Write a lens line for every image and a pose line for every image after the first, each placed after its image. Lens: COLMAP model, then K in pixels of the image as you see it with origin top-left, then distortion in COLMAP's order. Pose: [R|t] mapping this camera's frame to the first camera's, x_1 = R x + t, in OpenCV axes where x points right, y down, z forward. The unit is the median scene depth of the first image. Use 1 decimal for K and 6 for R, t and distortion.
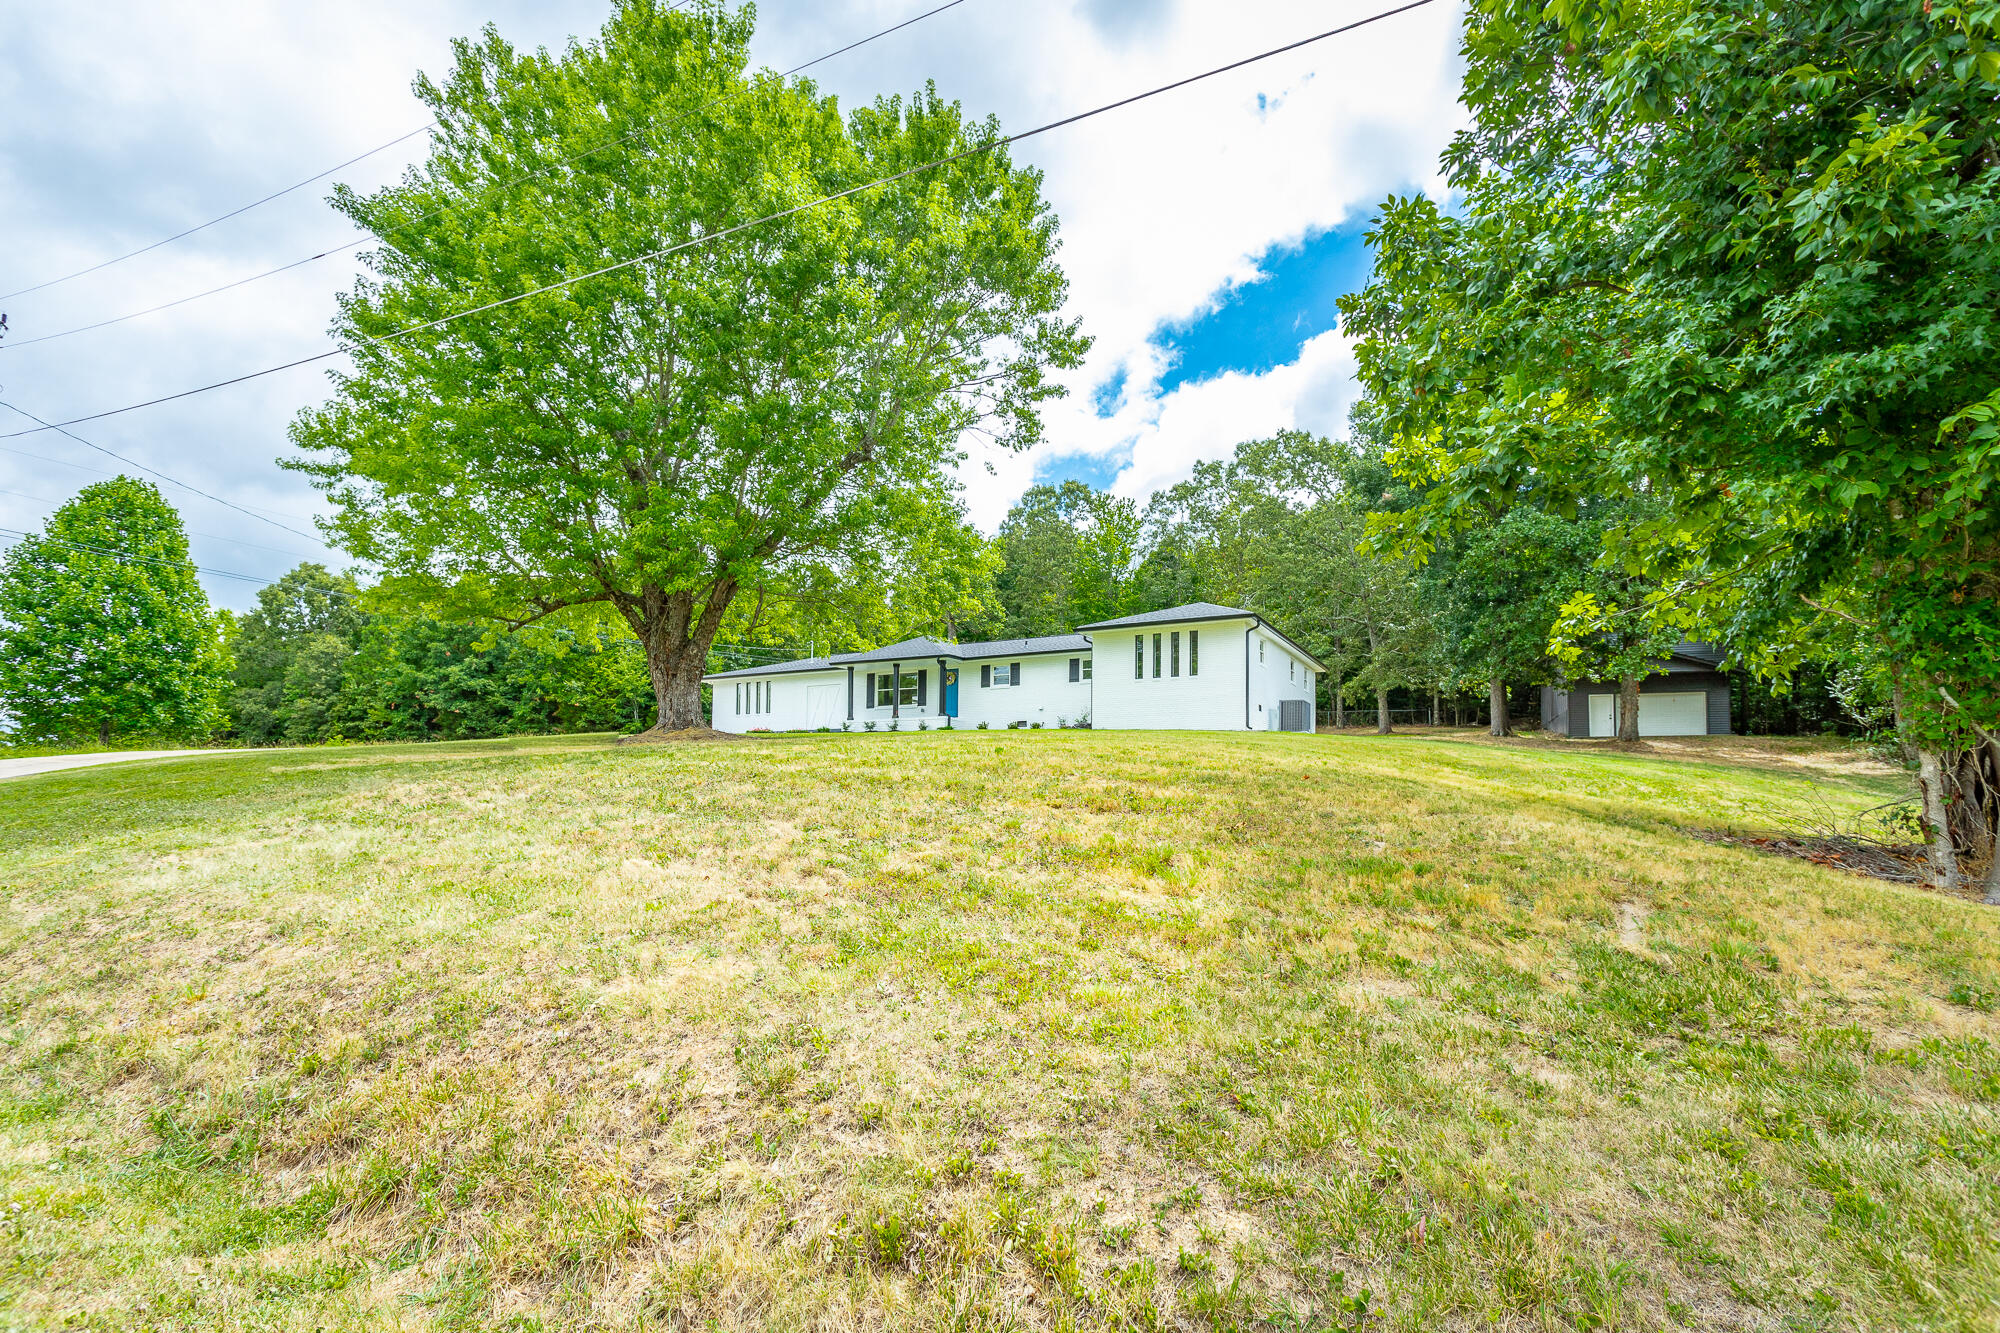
lens RADIAL K [[961.2, 0, 1016.6], [0, 961.2, 725.0], [0, 0, 1]] dist [-0.002568, 0.002553]
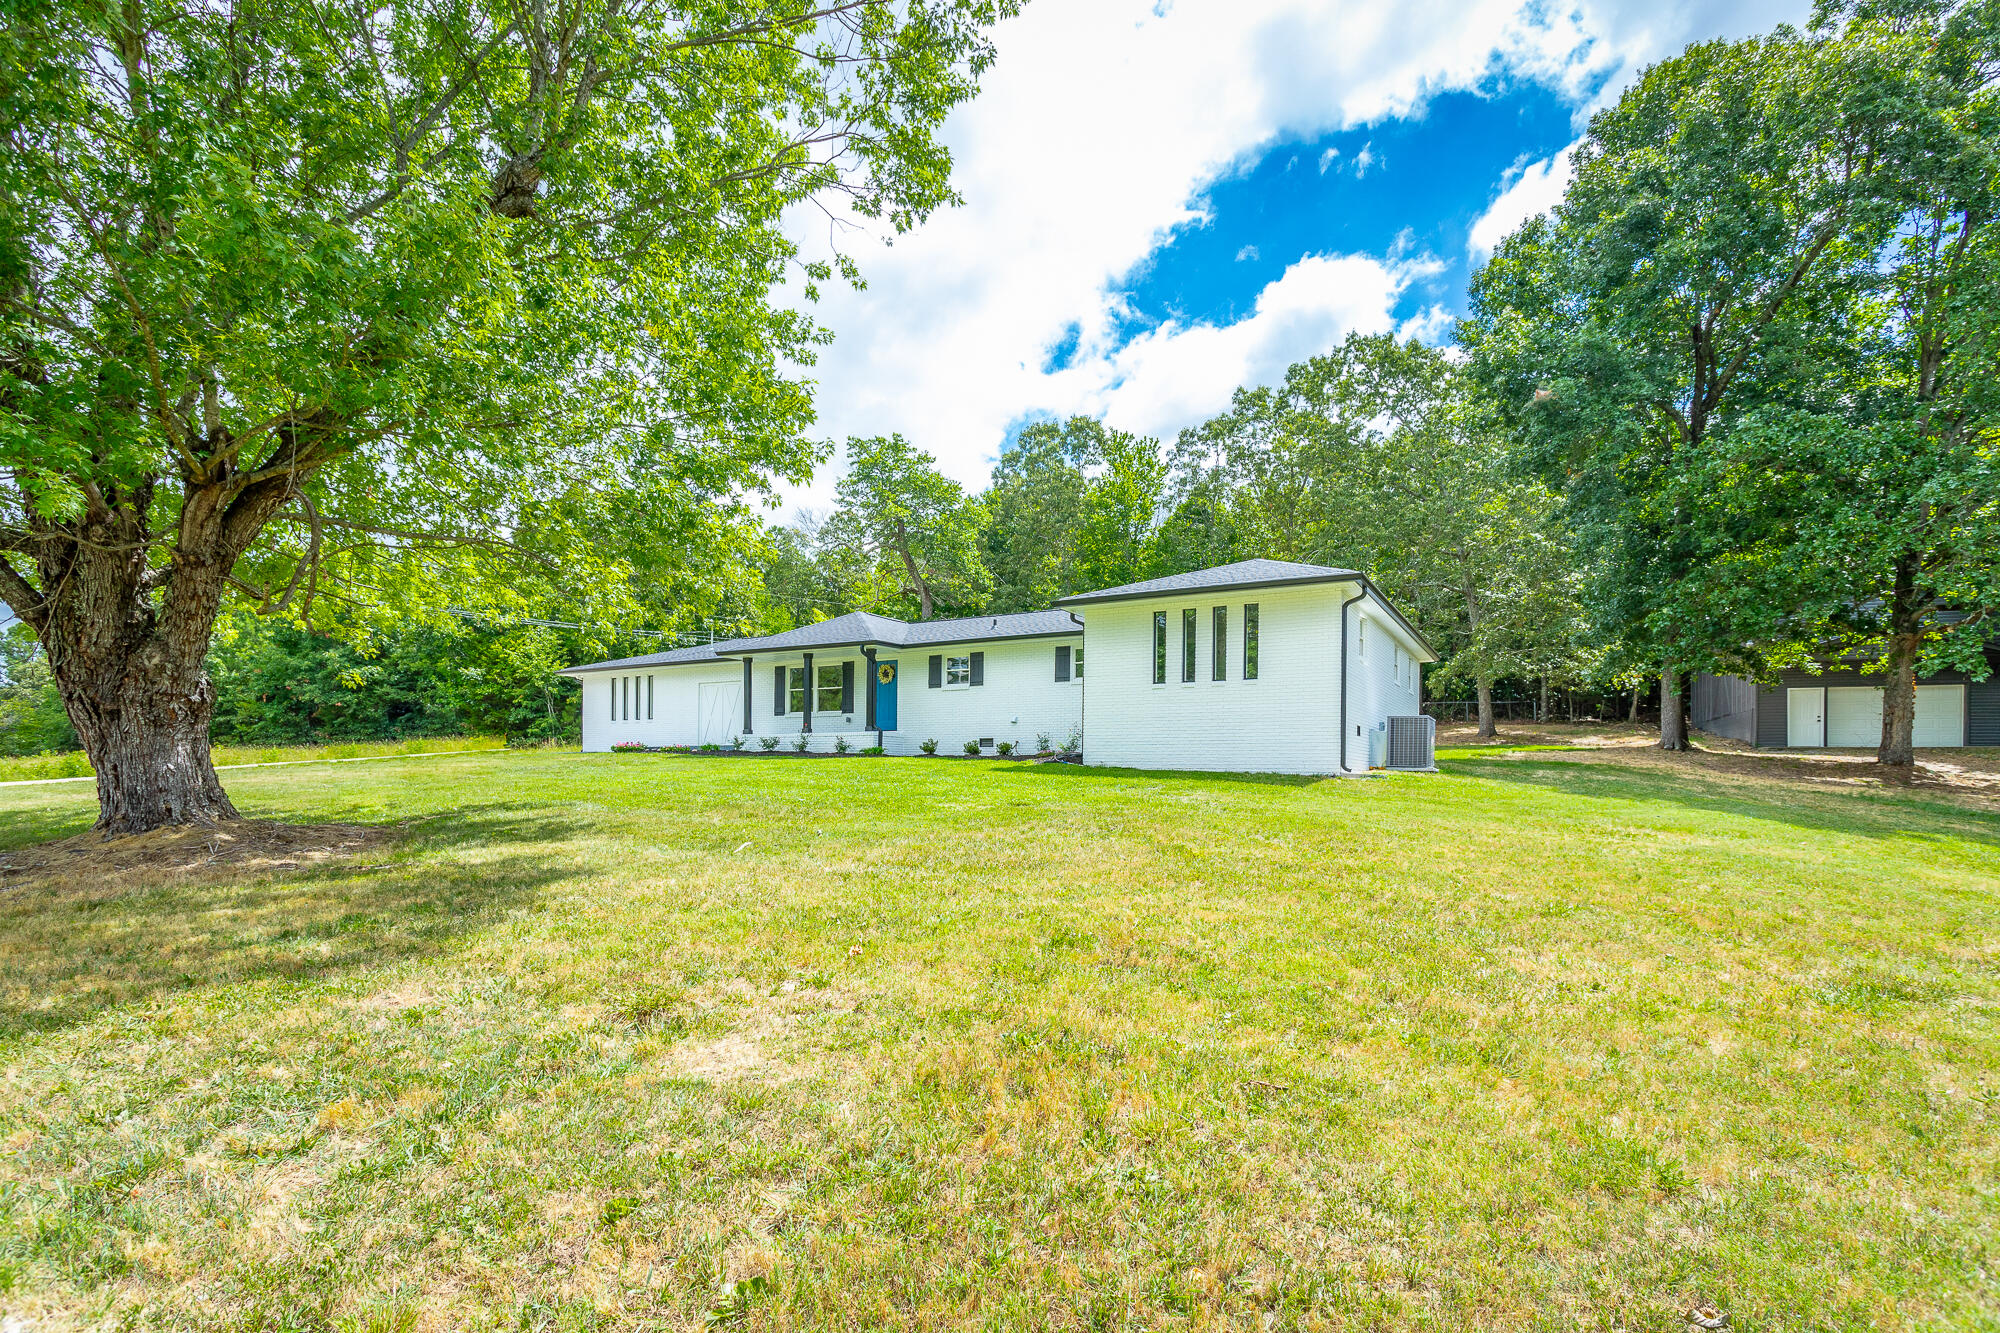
lens RADIAL K [[961.2, 0, 1016.4], [0, 961.2, 731.0], [0, 0, 1]] dist [-0.002568, 0.002553]
pose [[0.999650, -0.001760, -0.026390, 0.040627], [0.002711, 0.999346, 0.036055, -0.030946], [0.026309, -0.036114, 0.999001, 0.298198]]
